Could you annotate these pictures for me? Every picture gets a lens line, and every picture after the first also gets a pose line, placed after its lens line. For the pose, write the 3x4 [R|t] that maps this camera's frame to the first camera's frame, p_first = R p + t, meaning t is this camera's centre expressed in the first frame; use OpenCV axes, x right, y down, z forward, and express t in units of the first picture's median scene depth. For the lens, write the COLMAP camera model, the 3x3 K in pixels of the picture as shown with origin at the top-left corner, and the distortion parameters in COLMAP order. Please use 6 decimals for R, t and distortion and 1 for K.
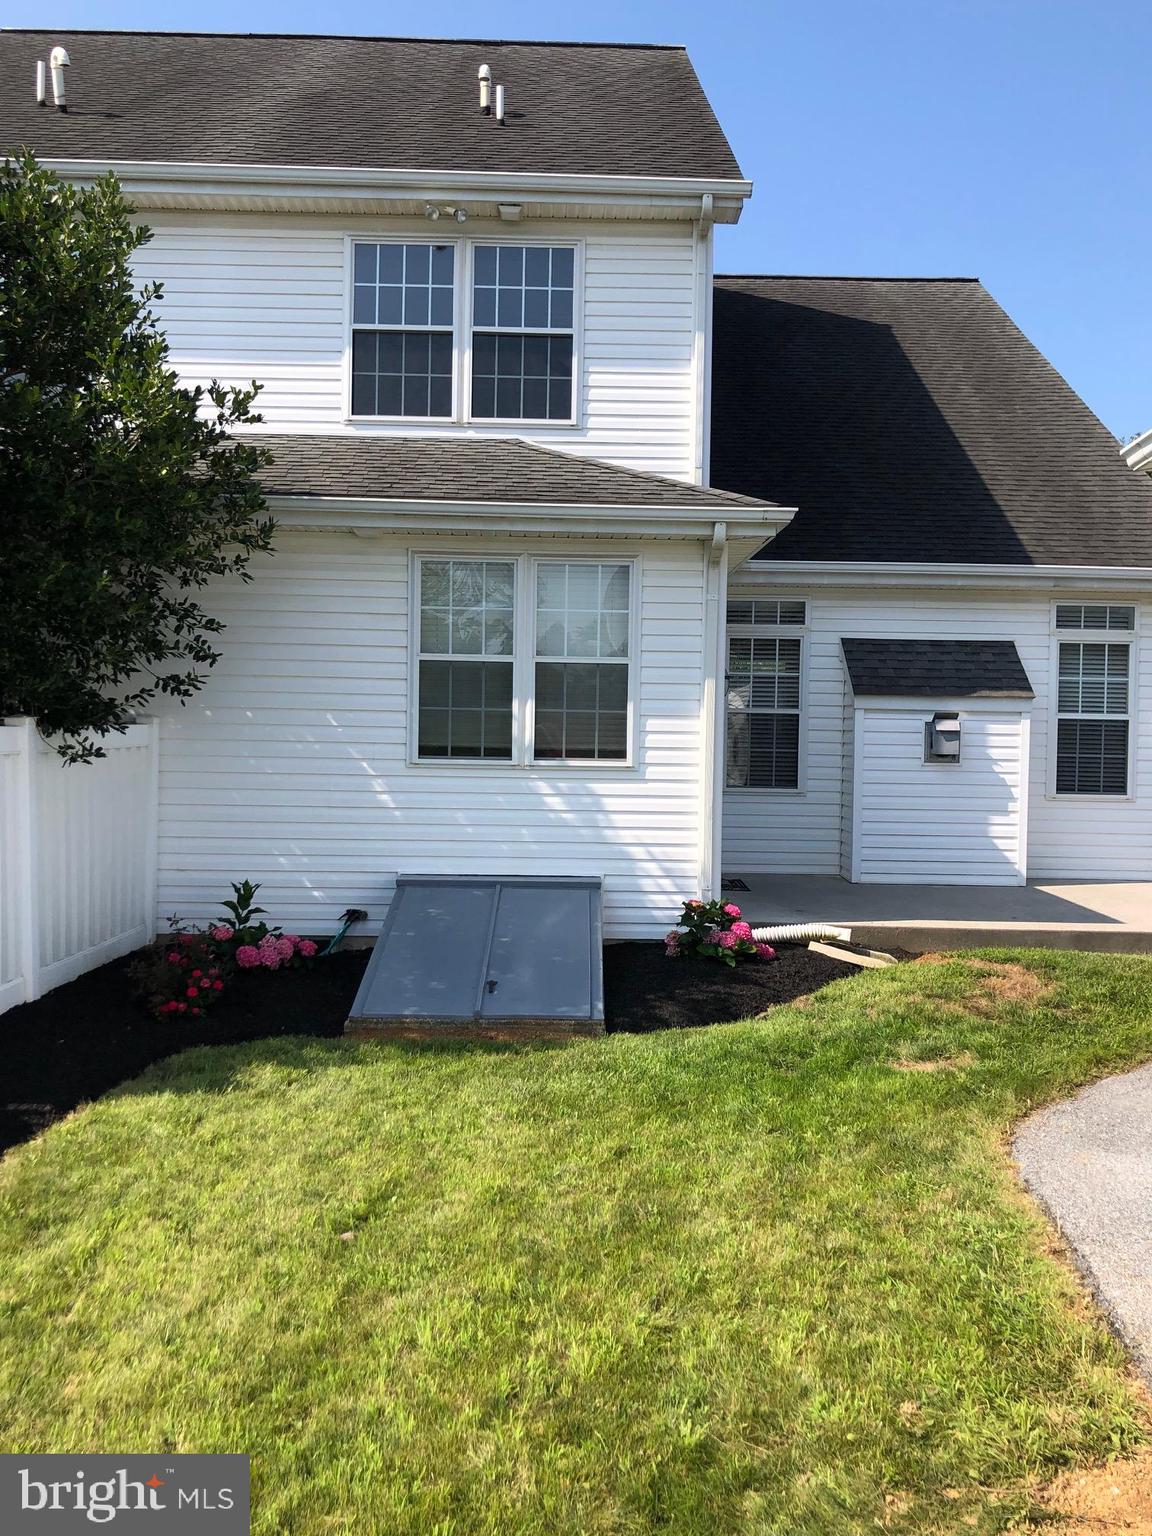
lens RADIAL K [[1339.6, 0, 575.1], [0, 1339.6, 745.6], [0, 0, 1]] dist [0.102794, -0.300823]
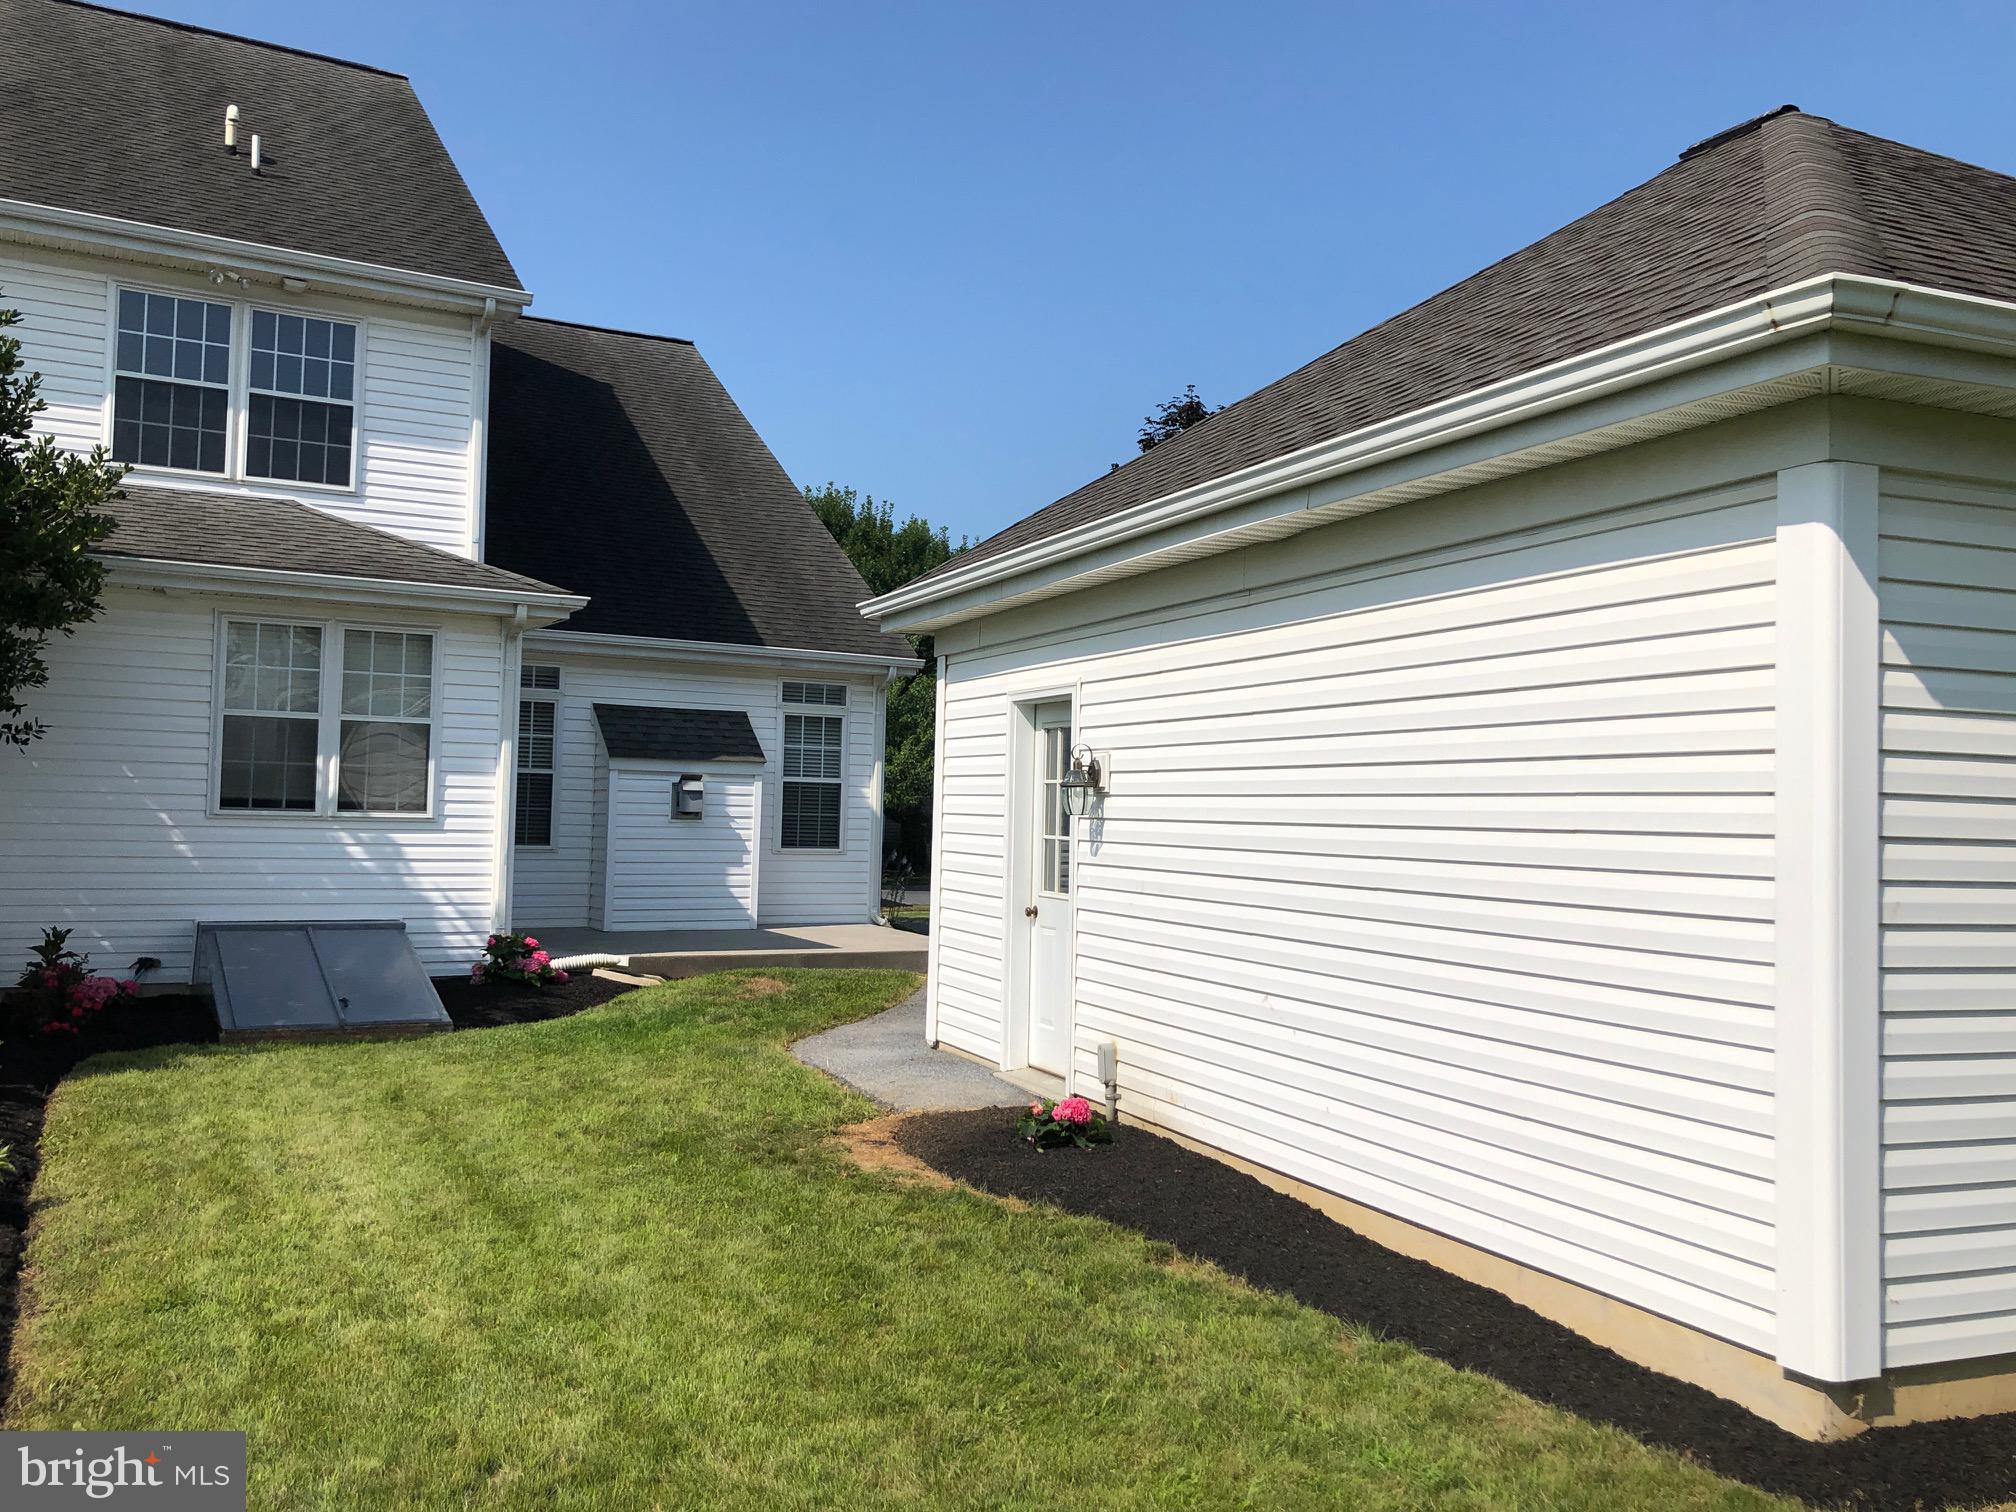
lens RADIAL K [[1758.2, 0, 1008.0], [0, 1758.2, 756.0], [0, 0, 1]] dist [0.102794, -0.300823]
pose [[0.877489, 0.019567, 0.479198, -0.208827], [-0.000454, 0.999201, -0.039969, 0.019732], [-0.479597, 0.034855, 0.876796, -0.435077]]
